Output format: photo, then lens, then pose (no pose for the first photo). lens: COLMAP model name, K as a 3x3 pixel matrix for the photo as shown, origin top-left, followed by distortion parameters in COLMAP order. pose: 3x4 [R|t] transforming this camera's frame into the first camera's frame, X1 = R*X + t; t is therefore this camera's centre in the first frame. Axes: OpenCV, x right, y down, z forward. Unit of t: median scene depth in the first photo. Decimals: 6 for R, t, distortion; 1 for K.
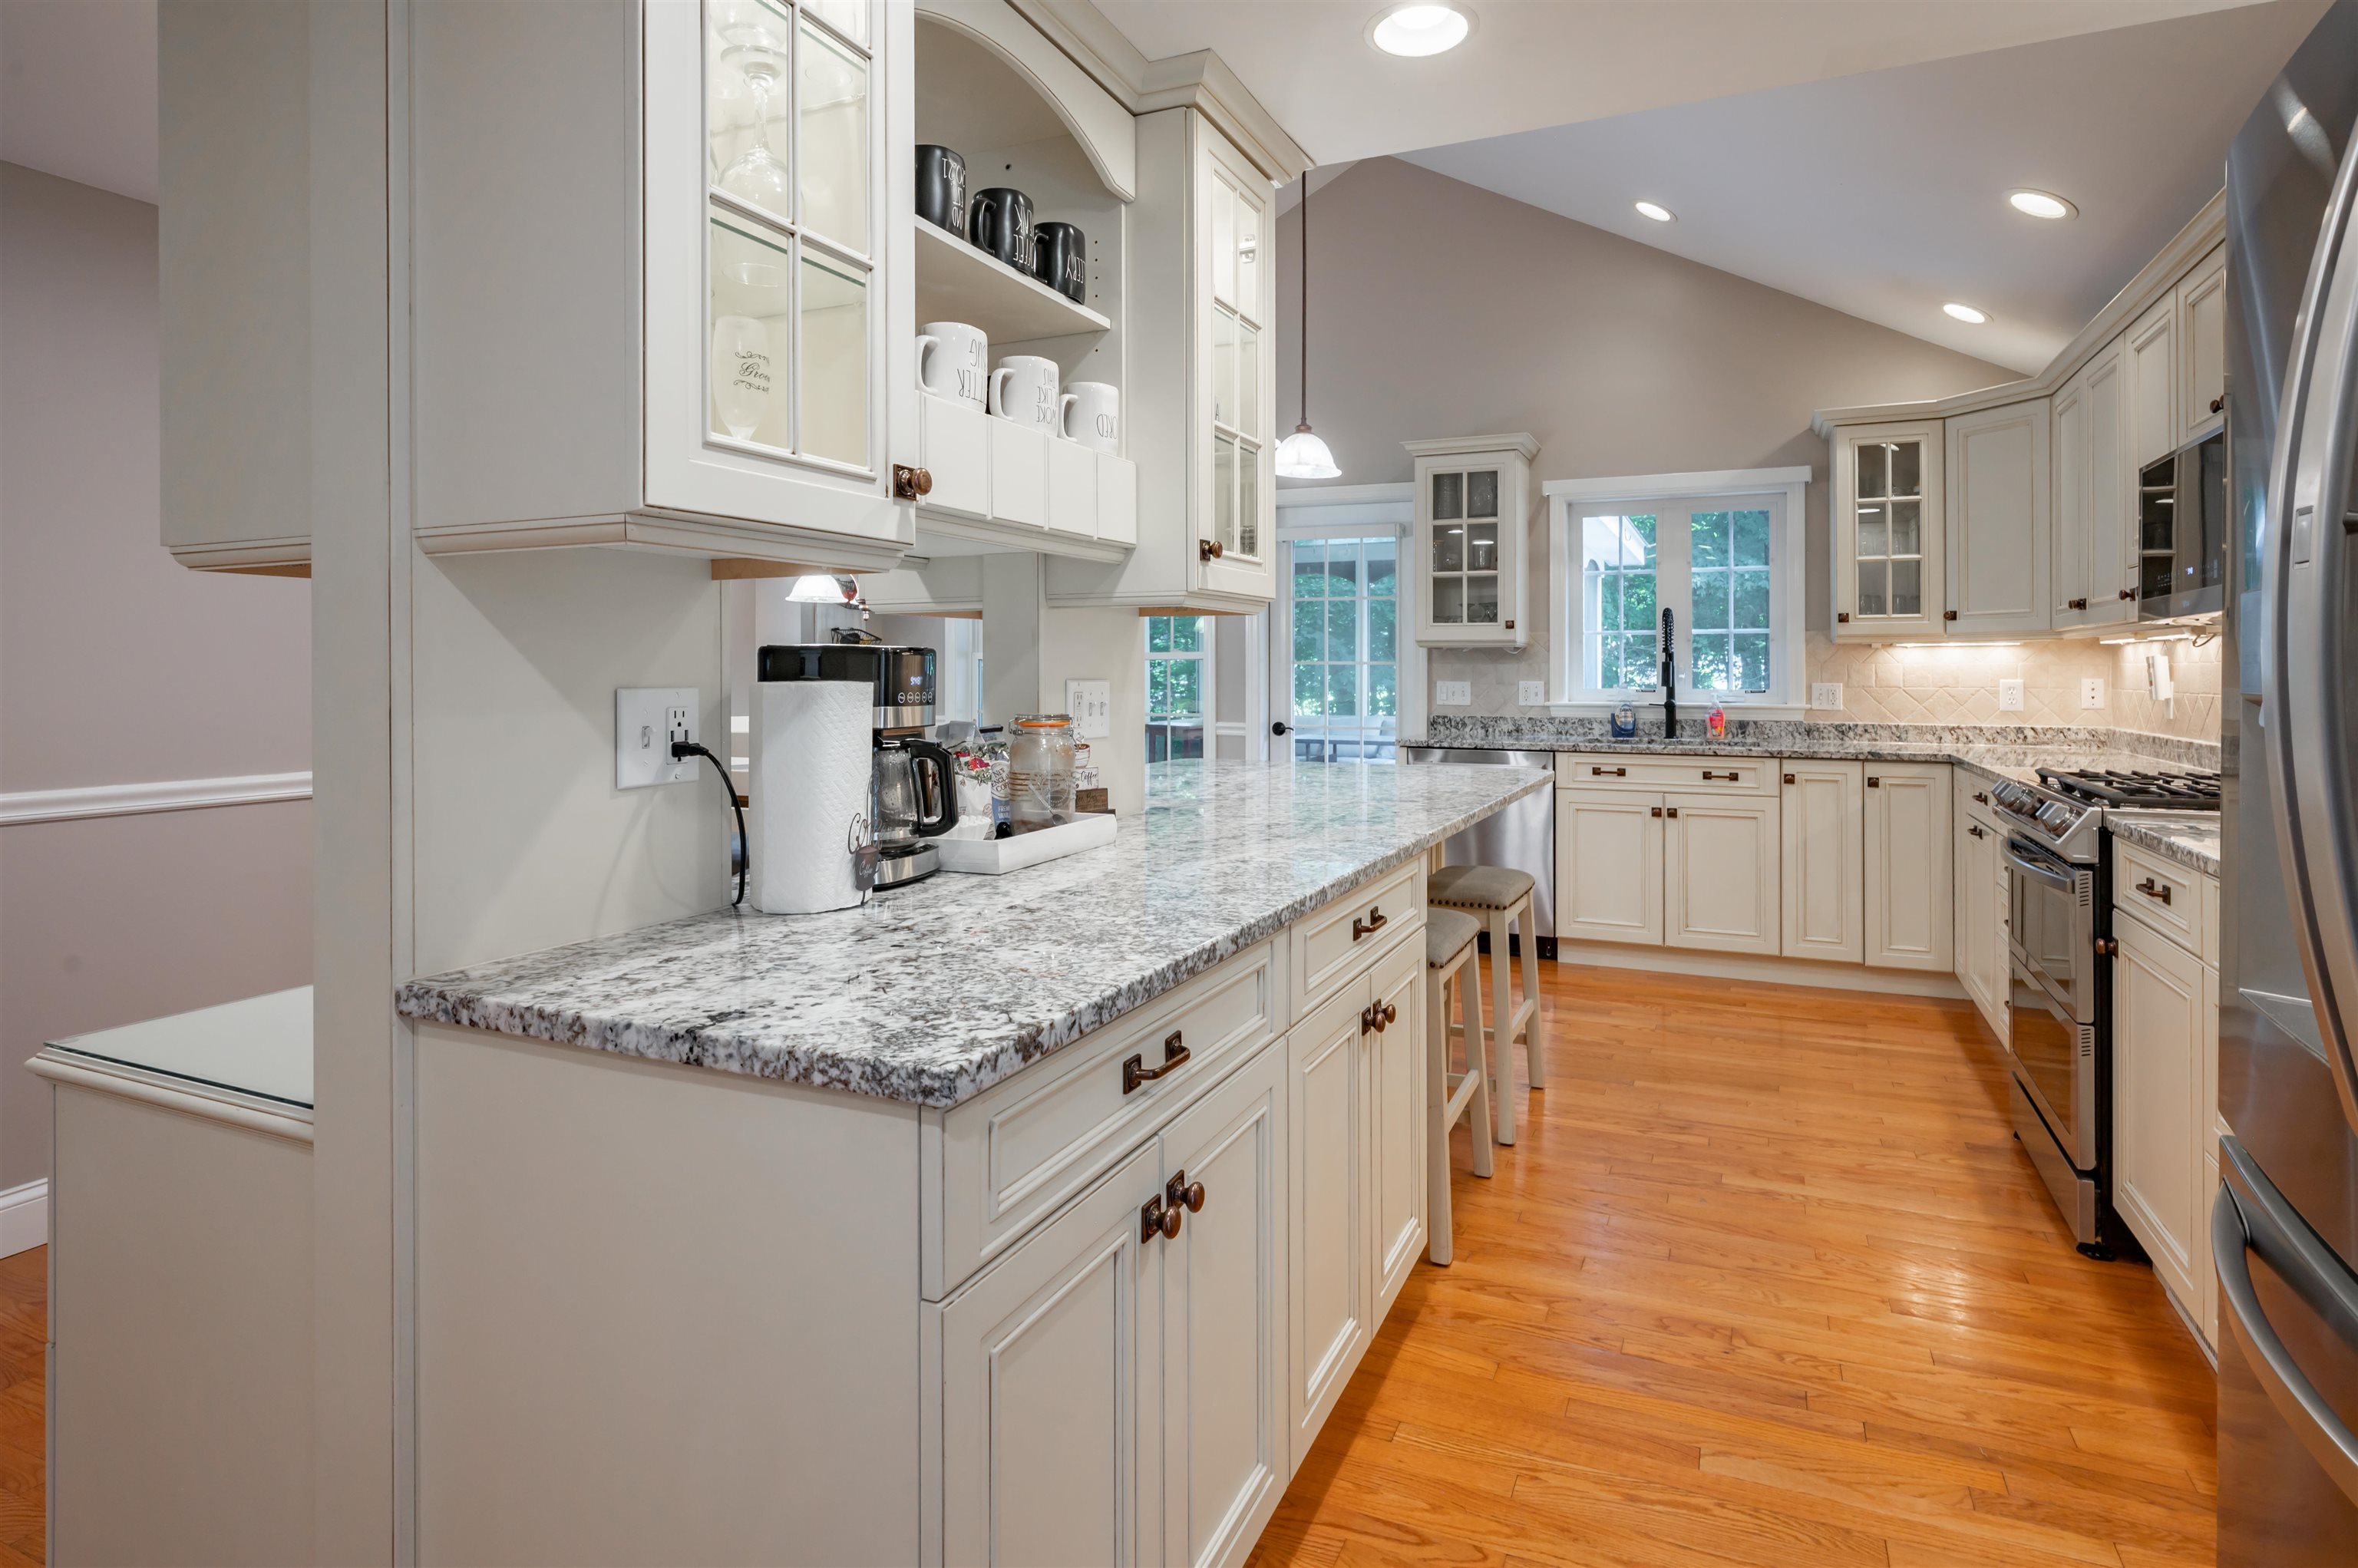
lens RADIAL K [[1254.7, 0, 1219.4], [0, 1254.7, 659.8], [0, 0, 1]] dist [-0.005669, -0.000740]
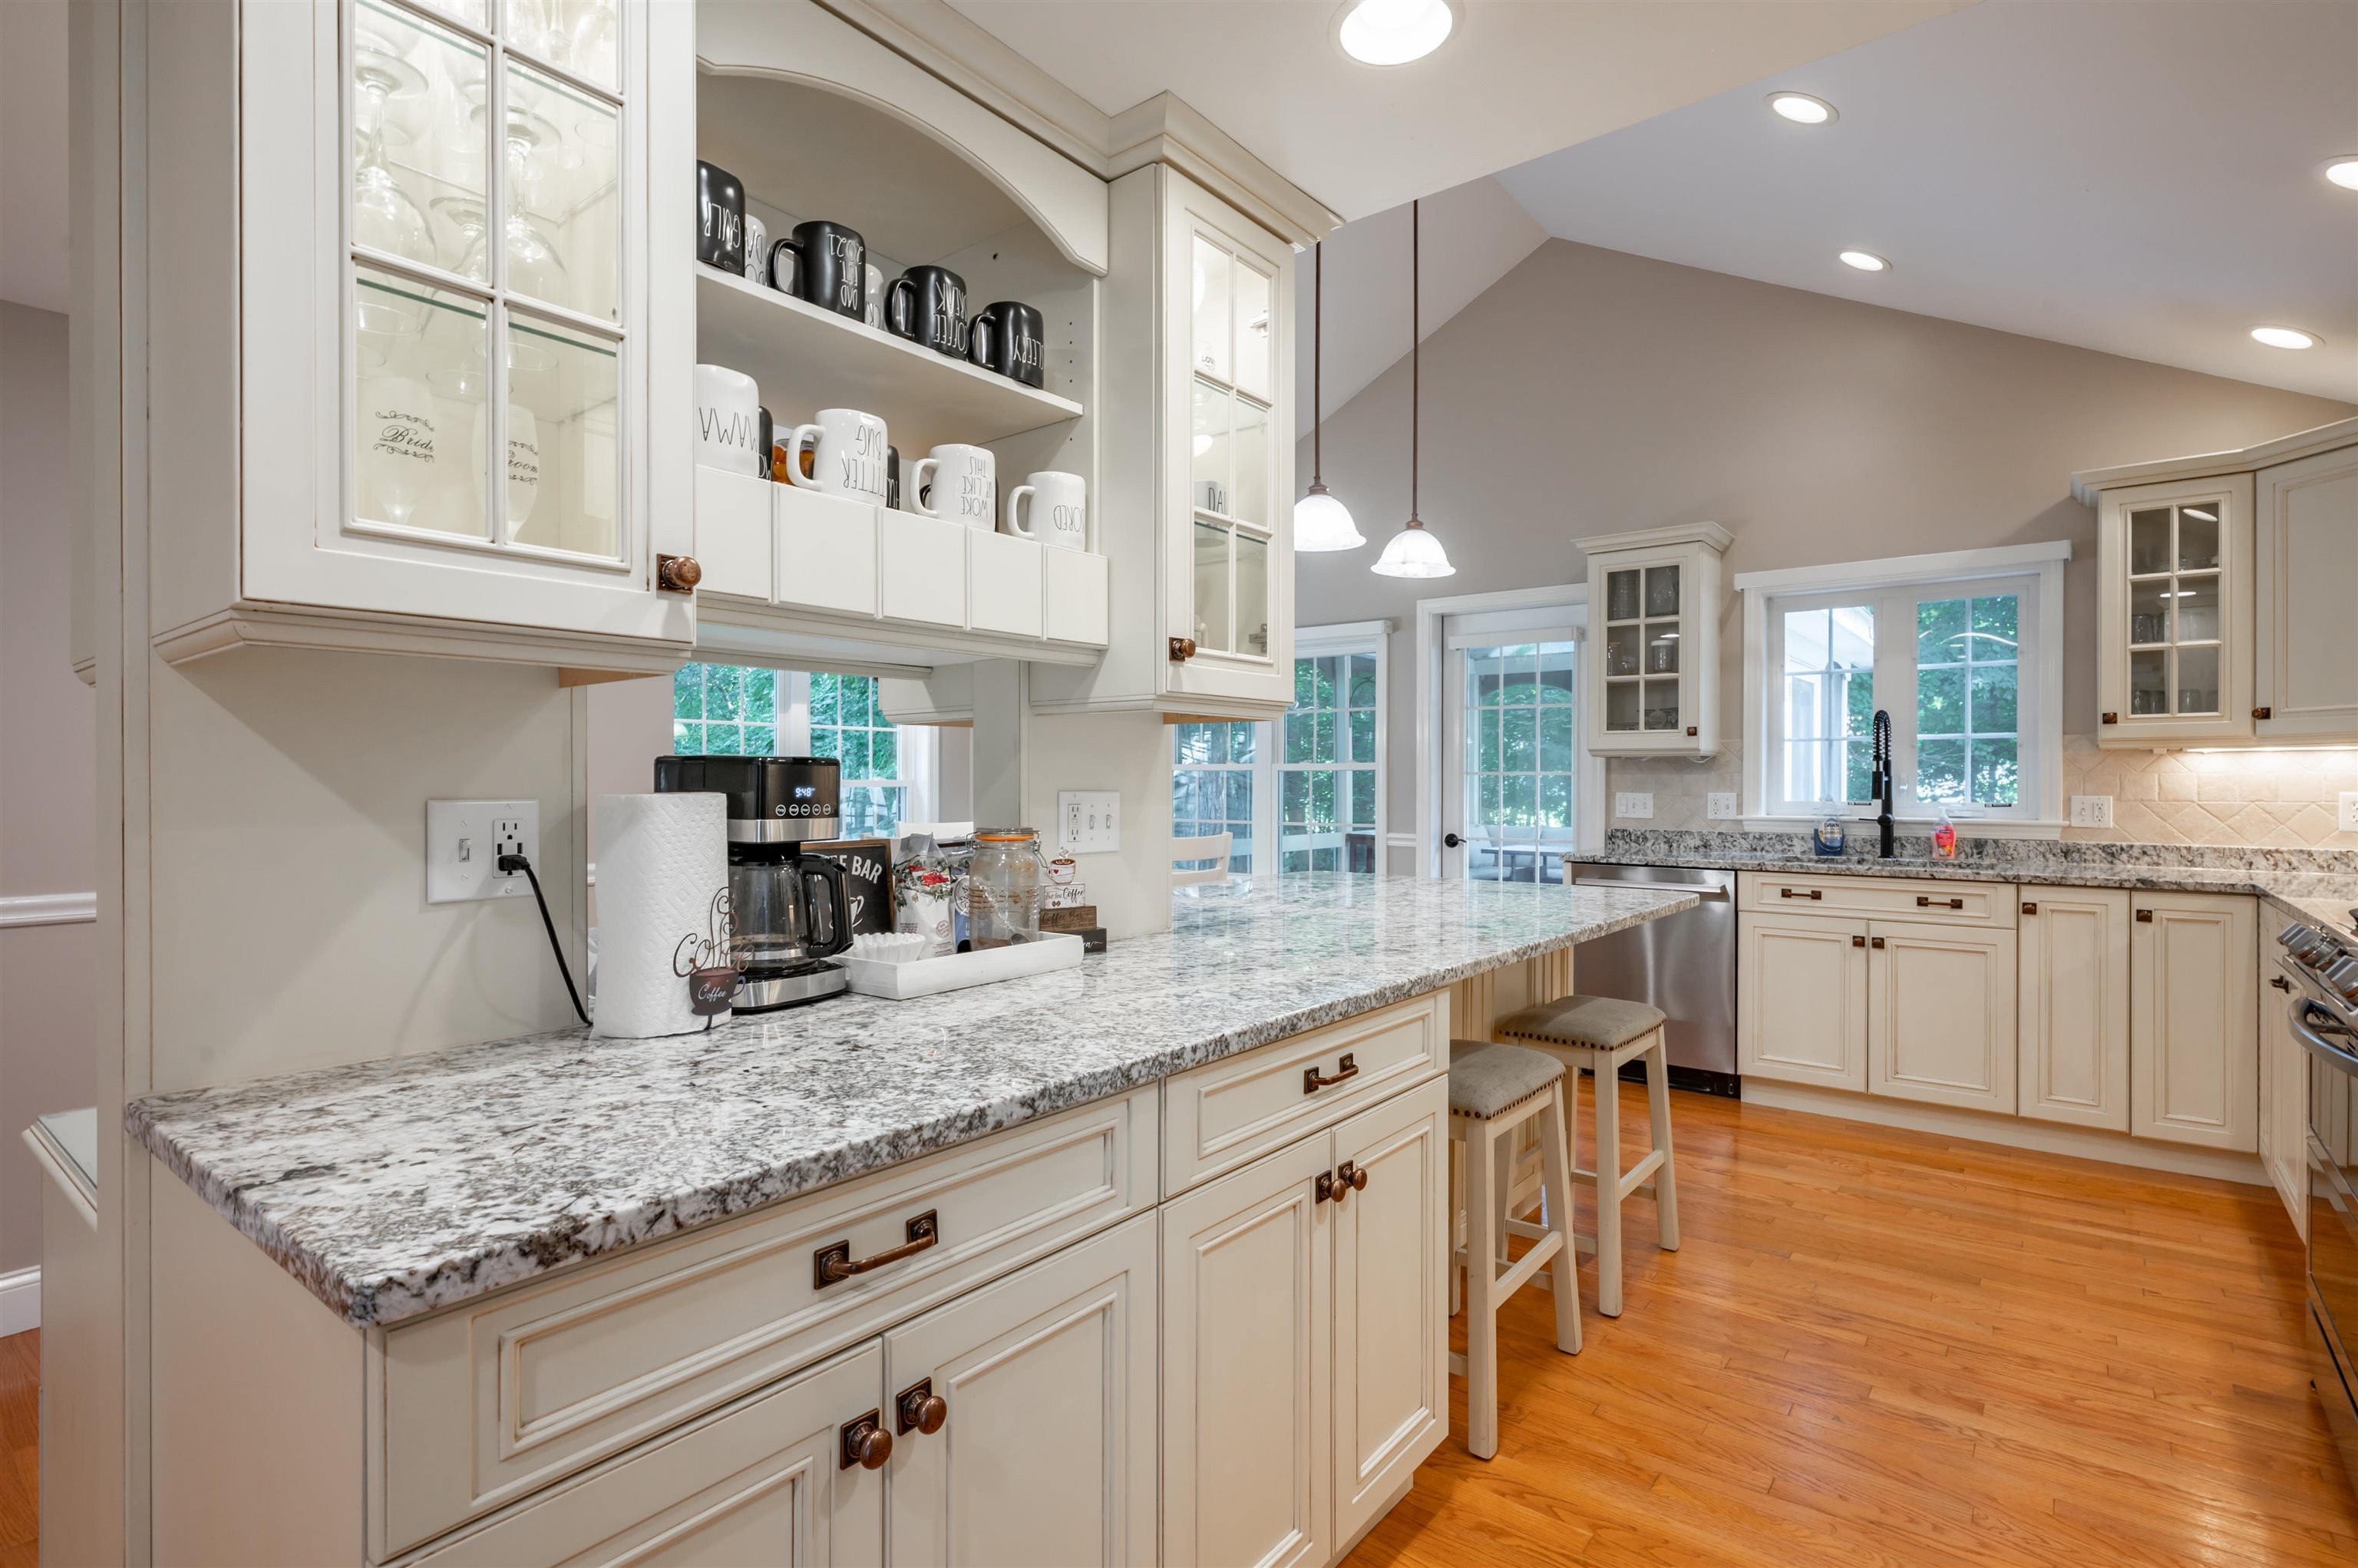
lens RADIAL K [[1159.1, 0, 1169.1], [0, 1159.1, 782.2], [0, 0, 1]] dist [-0.001544, 0.000147]
pose [[0.964925, -0.000213, -0.262526, 0.133633], [0.002635, 0.999957, 0.008874, 0.001089], [0.262513, -0.009255, 0.964884, 0.121640]]
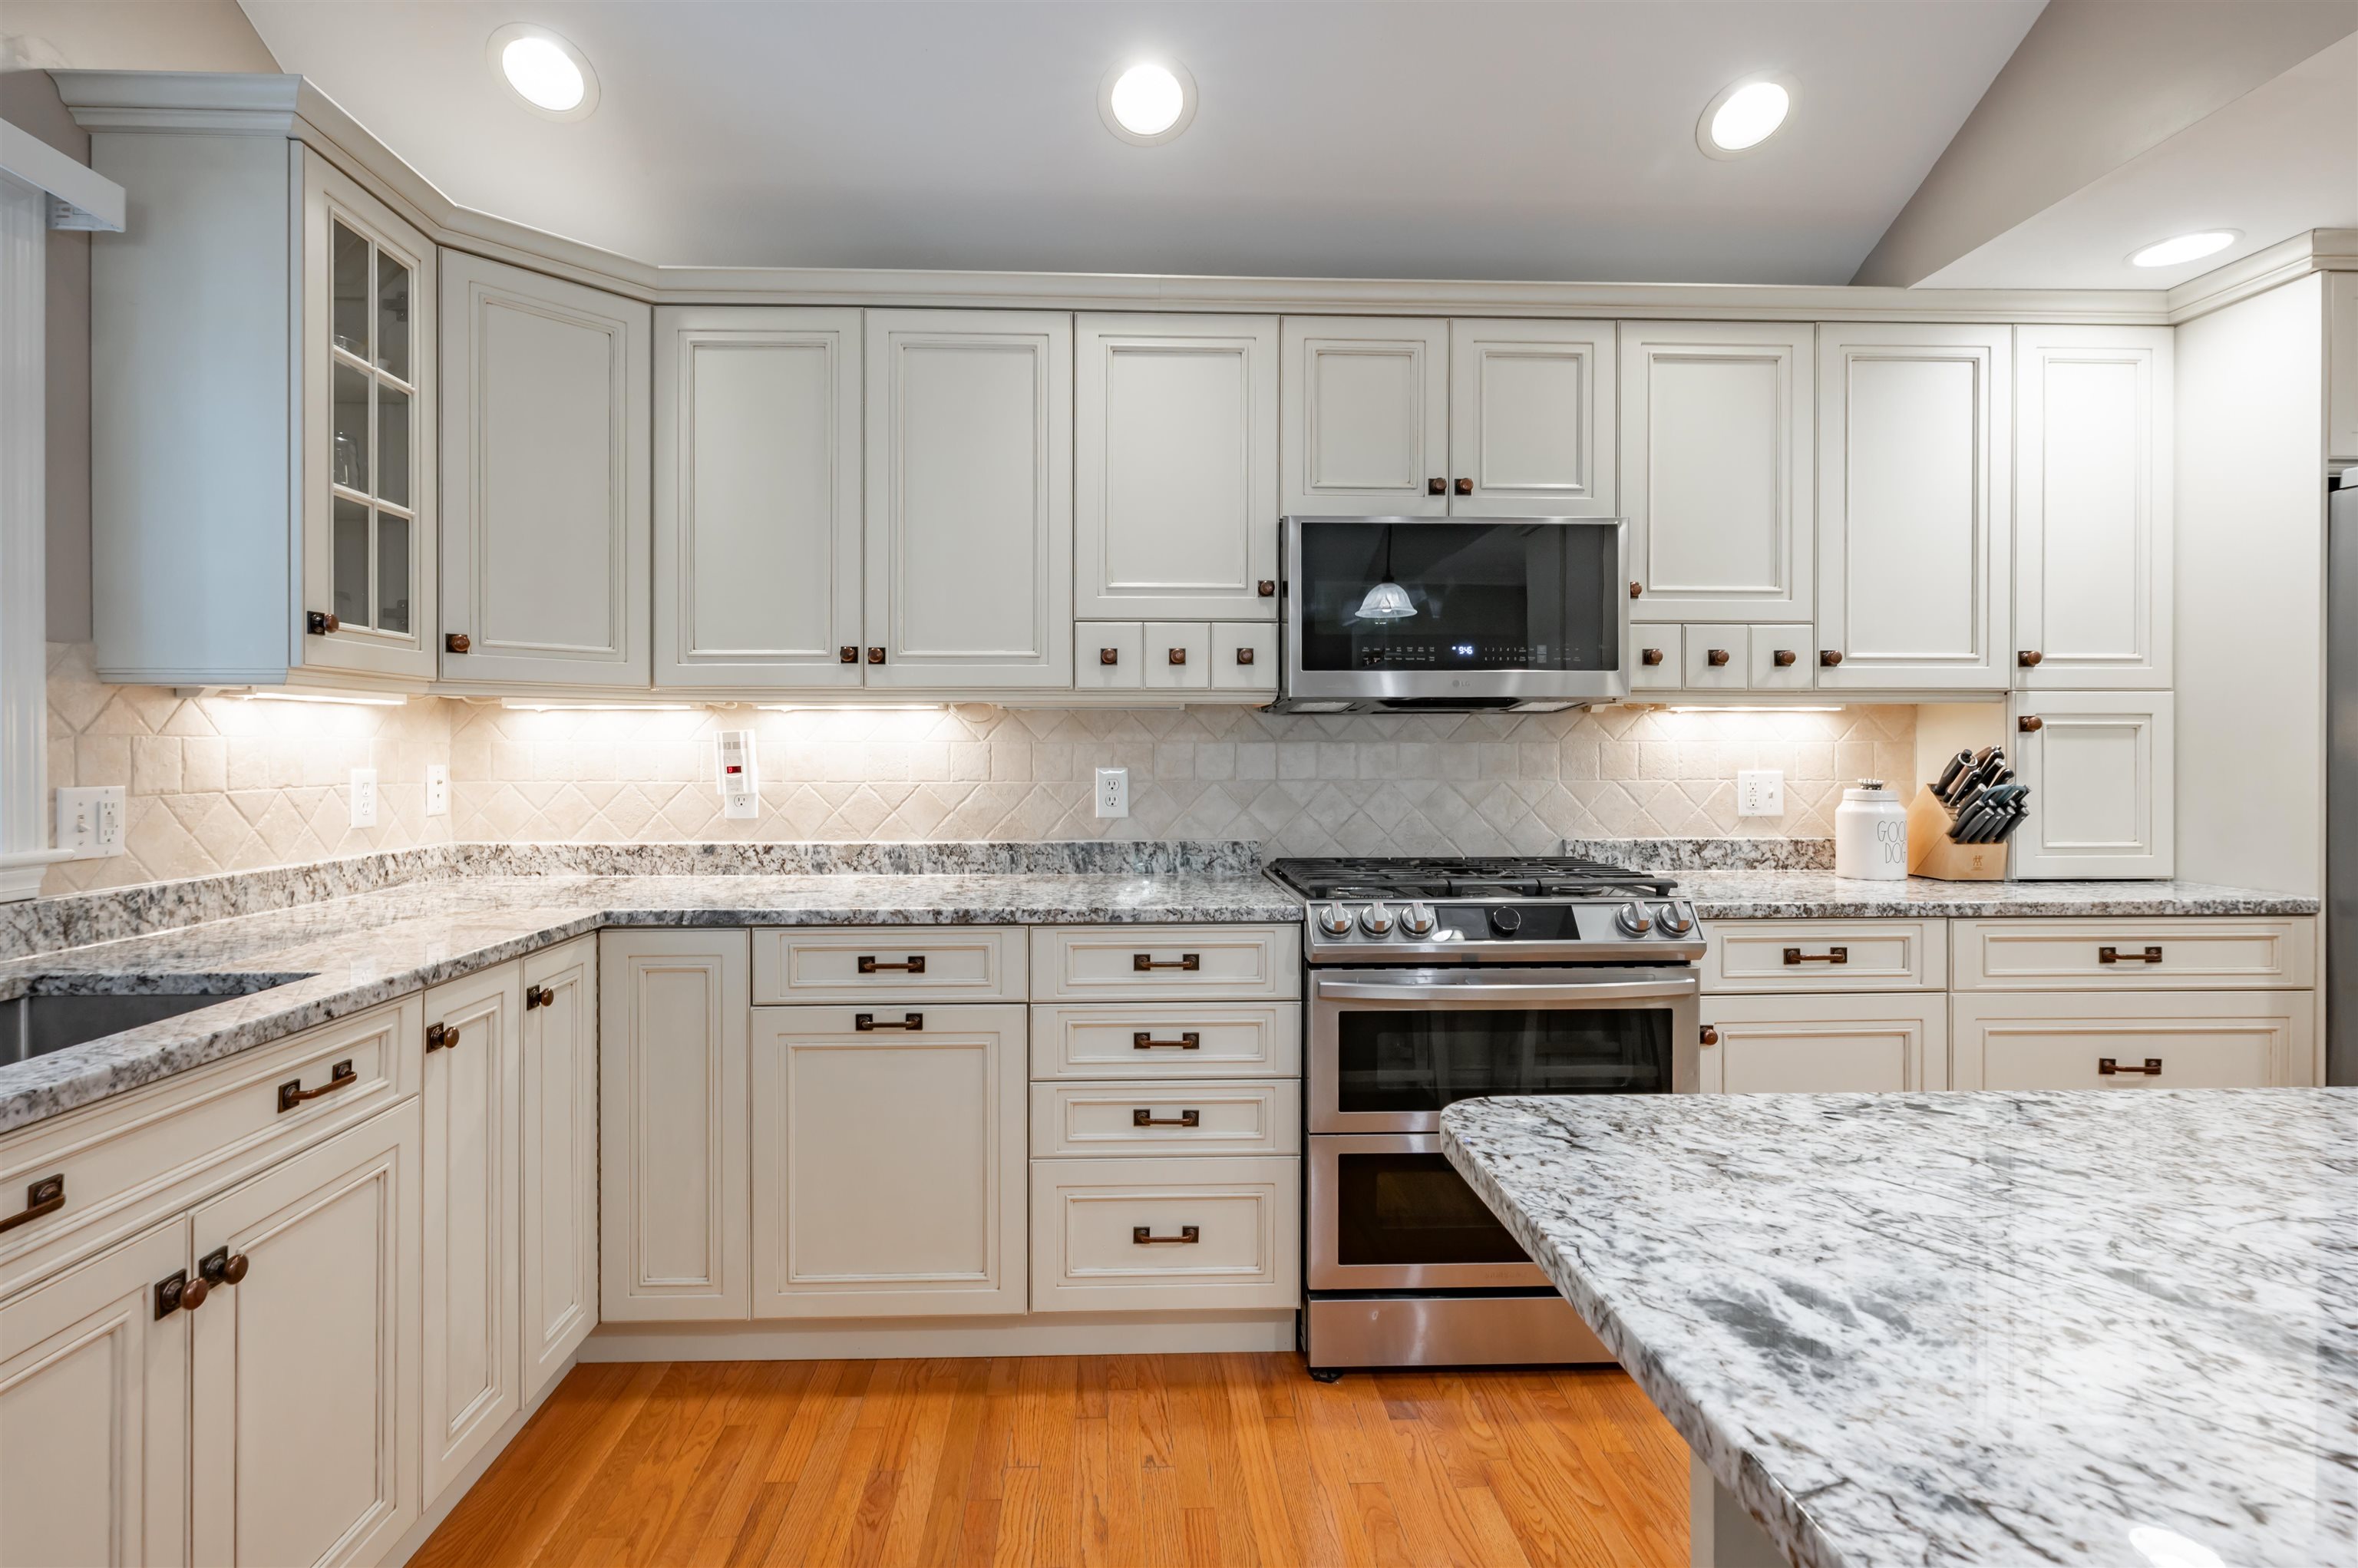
lens RADIAL K [[1159.1, 0, 1128.3], [0, 1159.1, 759.6], [0, 0, 1]] dist [-0.001544, 0.000147]
pose [[-0.425216, -0.008694, 0.905050, 0.063998], [-0.008403, 0.999949, 0.005657, 0.009110], [-0.905053, -0.005200, -0.425267, 1.313469]]
